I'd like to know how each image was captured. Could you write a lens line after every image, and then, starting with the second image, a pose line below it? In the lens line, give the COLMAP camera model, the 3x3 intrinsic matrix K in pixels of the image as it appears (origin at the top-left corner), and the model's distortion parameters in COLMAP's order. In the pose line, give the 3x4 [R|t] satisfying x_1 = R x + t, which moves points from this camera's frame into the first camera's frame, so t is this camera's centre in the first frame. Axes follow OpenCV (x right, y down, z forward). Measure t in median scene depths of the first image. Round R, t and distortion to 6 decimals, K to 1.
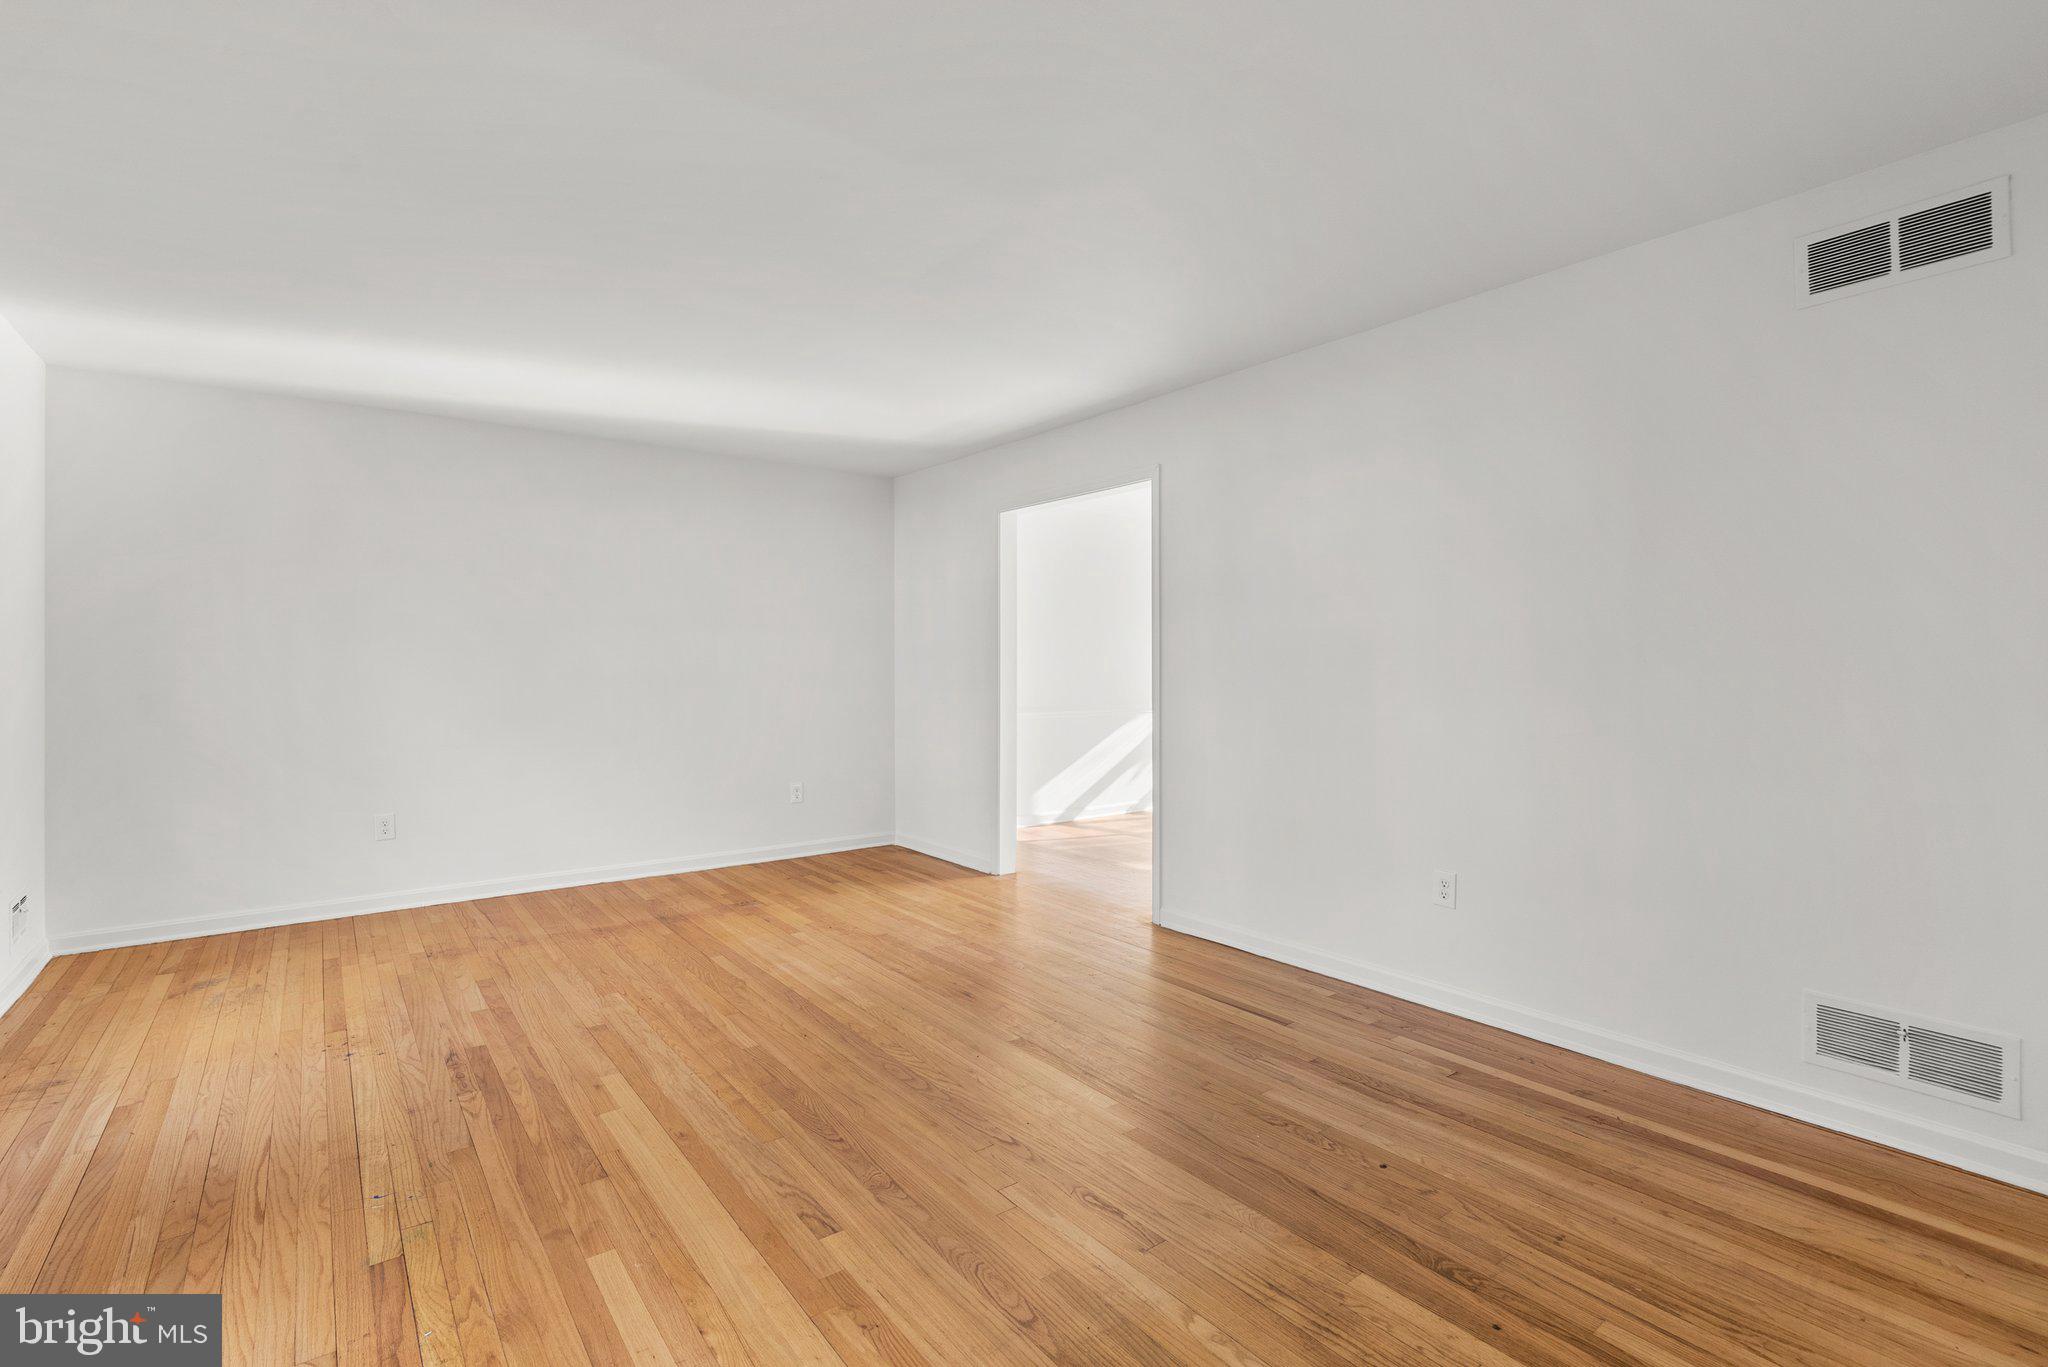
lens RADIAL K [[939.0, 0, 1017.0], [0, 939.0, 668.3], [0, 0, 1]] dist [-0.000018, -0.000168]
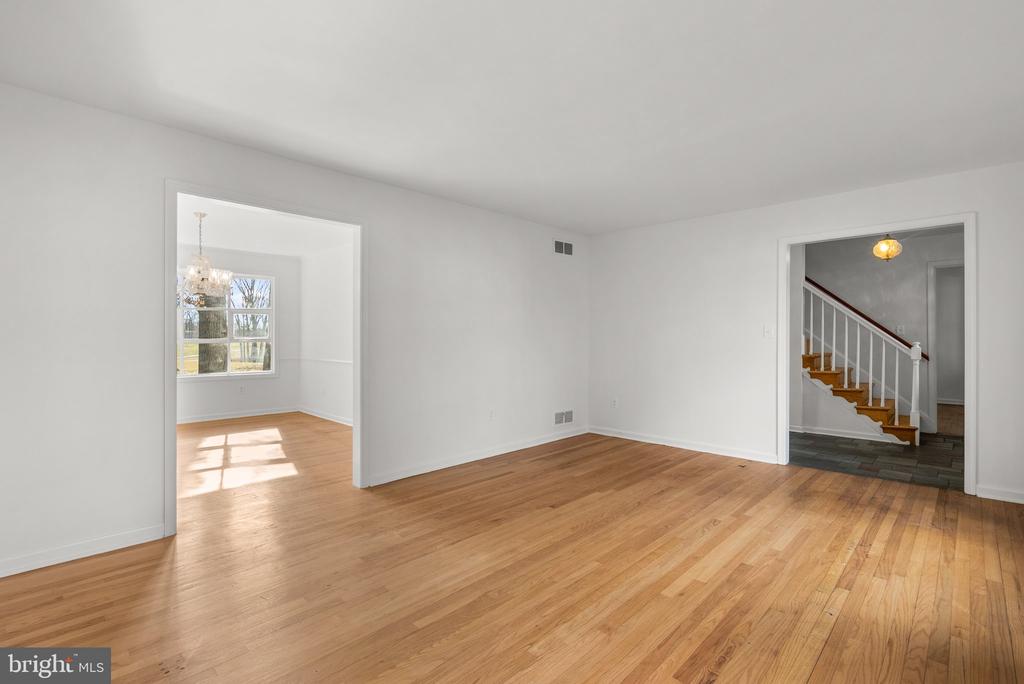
lens RADIAL K [[469.5, 0, 508.5], [0, 469.5, 334.4], [0, 0, 1]] dist [-0.000018, -0.000168]
pose [[-0.148347, 0.008179, 0.988902, -1.305000], [0.000854, 0.999966, -0.008143, -0.003366], [-0.988935, -0.000363, -0.148349, 1.522418]]
